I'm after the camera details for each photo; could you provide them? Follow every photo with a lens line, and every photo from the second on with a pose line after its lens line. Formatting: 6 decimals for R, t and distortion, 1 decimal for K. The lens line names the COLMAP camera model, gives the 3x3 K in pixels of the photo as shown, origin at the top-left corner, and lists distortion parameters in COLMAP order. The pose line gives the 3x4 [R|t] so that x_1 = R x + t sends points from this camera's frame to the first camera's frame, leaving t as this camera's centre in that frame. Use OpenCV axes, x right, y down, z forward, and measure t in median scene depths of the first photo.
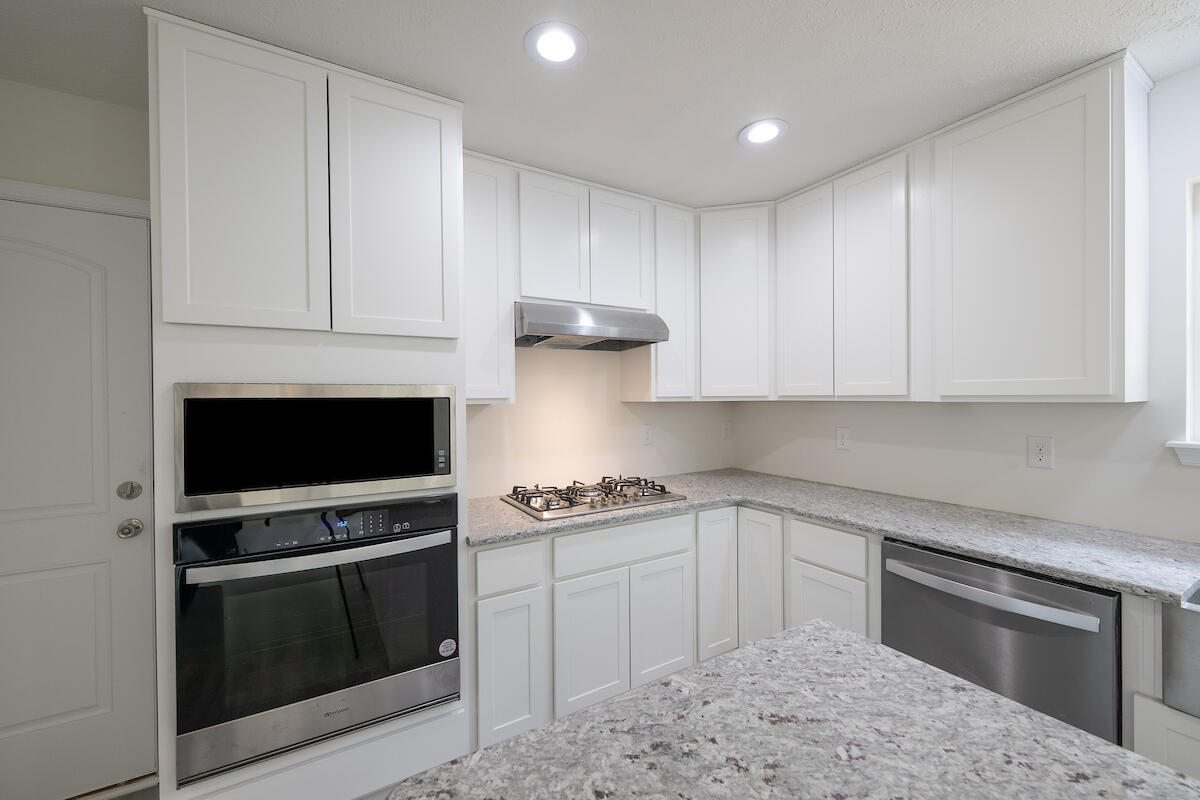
lens RADIAL K [[477.0, 0, 594.5], [0, 477.0, 401.9], [0, 0, 1]] dist [-0.001445, -0.000327]
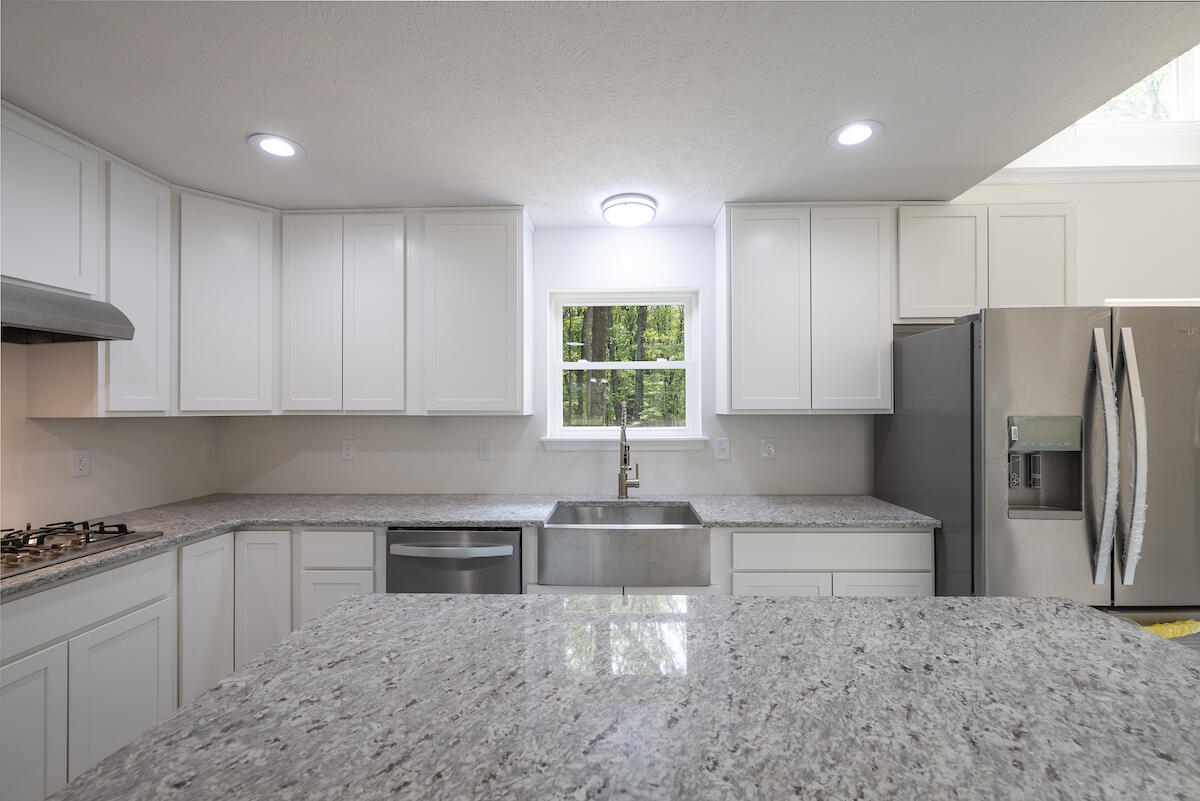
lens RADIAL K [[477.0, 0, 598.9], [0, 477.0, 400.3], [0, 0, 1]] dist [-0.001445, -0.000327]
pose [[0.548431, 0.023057, 0.835878, -0.108394], [0.006297, 0.999478, -0.031702, 0.002615], [-0.836172, 0.022649, 0.548000, -0.107200]]
